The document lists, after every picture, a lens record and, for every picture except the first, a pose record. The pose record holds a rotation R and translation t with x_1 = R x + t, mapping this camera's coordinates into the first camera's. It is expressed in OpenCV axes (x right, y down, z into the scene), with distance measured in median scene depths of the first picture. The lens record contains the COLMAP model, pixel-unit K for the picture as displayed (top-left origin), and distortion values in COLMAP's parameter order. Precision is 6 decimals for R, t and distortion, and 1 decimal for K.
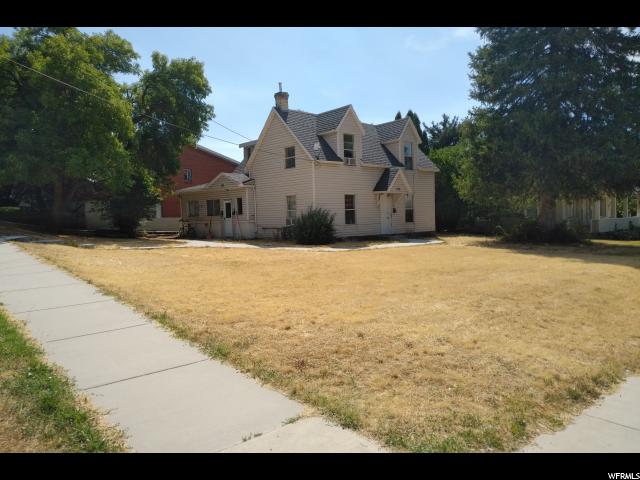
lens RADIAL K [[455.1, 0, 320.0], [0, 455.1, 240.0], [0, 0, 1]] dist [-0.026832, 0.000210]
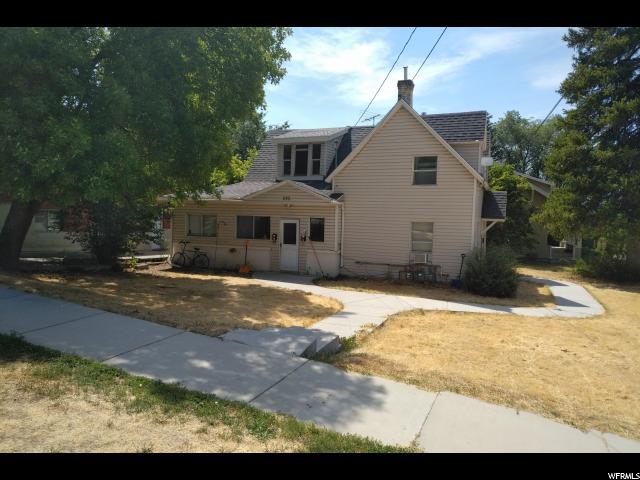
lens RADIAL K [[455.1, 0, 320.0], [0, 455.1, 240.0], [0, 0, 1]] dist [-0.026832, 0.000210]
pose [[0.907734, 0.016854, 0.419207, -0.470835], [-0.016806, 0.999852, -0.003807, -0.056172], [-0.419209, -0.003590, 0.907883, 0.359378]]
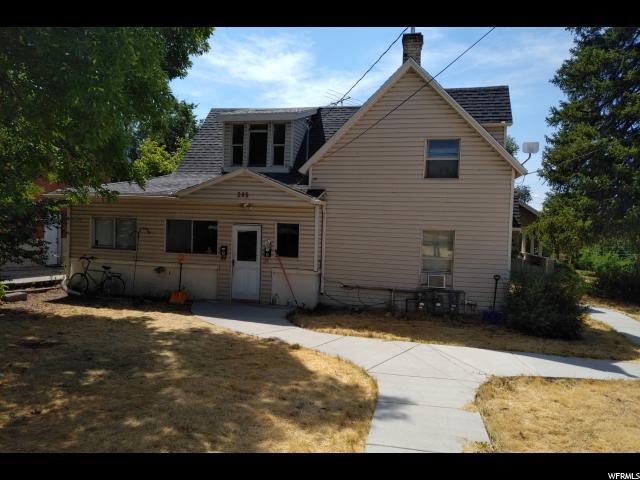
lens RADIAL K [[455.1, 0, 320.0], [0, 455.1, 240.0], [0, 0, 1]] dist [-0.026832, 0.000210]
pose [[0.827627, 0.026952, 0.560631, -0.426214], [-0.016187, 0.999577, -0.024158, -0.063958], [-0.561045, 0.010919, 0.827713, 0.575543]]
